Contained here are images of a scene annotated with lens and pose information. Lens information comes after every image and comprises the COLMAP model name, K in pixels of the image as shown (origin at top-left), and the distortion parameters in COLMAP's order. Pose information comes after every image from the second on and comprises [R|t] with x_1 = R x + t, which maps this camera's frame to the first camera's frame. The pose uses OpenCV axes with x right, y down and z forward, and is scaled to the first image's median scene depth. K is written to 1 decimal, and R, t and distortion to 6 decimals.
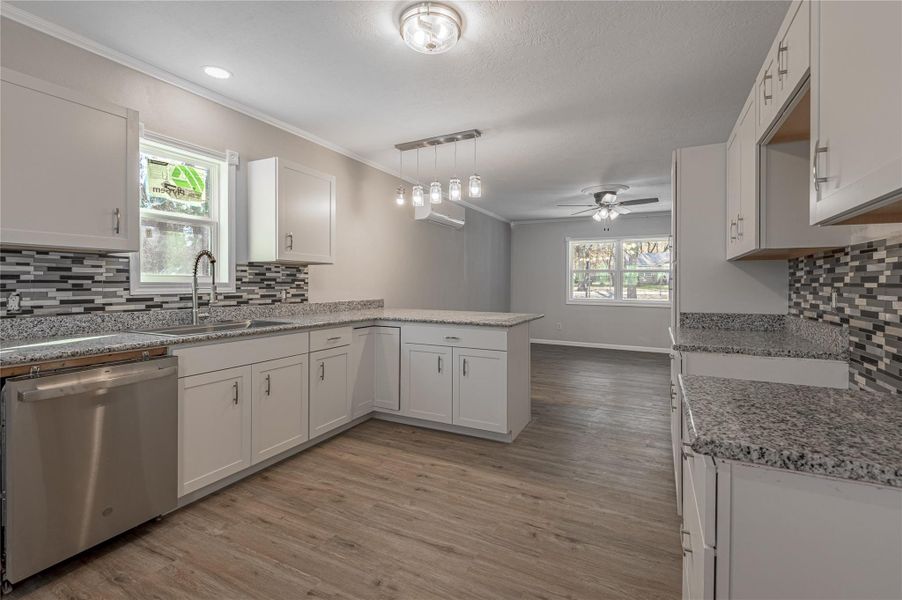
lens RADIAL K [[414.9, 0, 456.0], [0, 414.9, 290.2], [0, 0, 1]] dist [0.024059, -0.015330]
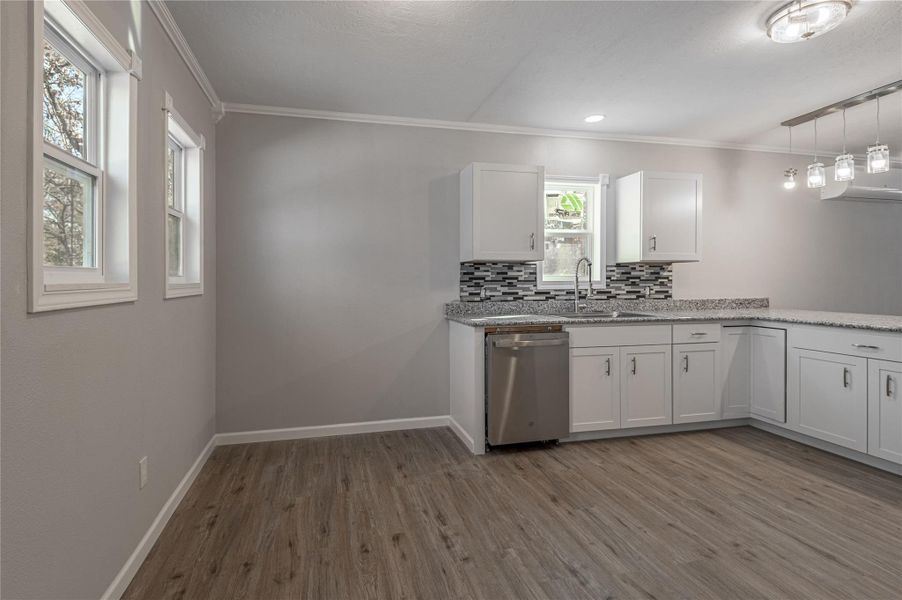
lens RADIAL K [[430.7, 0, 405.1], [0, 430.7, 282.5], [0, 0, 1]] dist [0.011609, -0.008993]
pose [[0.618396, -0.005064, -0.785851, 0.107152], [-0.005245, 0.999930, -0.010571, 0.004217], [0.785849, 0.010659, 0.618326, -0.257429]]
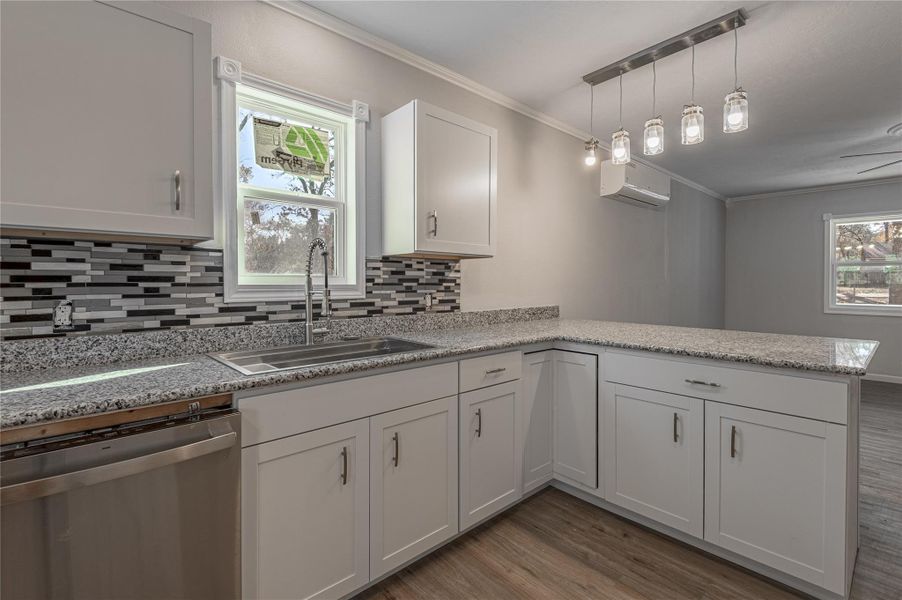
lens RADIAL K [[414.9, 0, 454.2], [0, 414.9, 287.7], [0, 0, 1]] dist [0.024059, -0.015330]
pose [[0.931453, -0.002818, -0.363851, -0.130425], [-0.000010, 0.999970, -0.007771, -0.007461], [0.363862, 0.007242, 0.931425, 0.411601]]
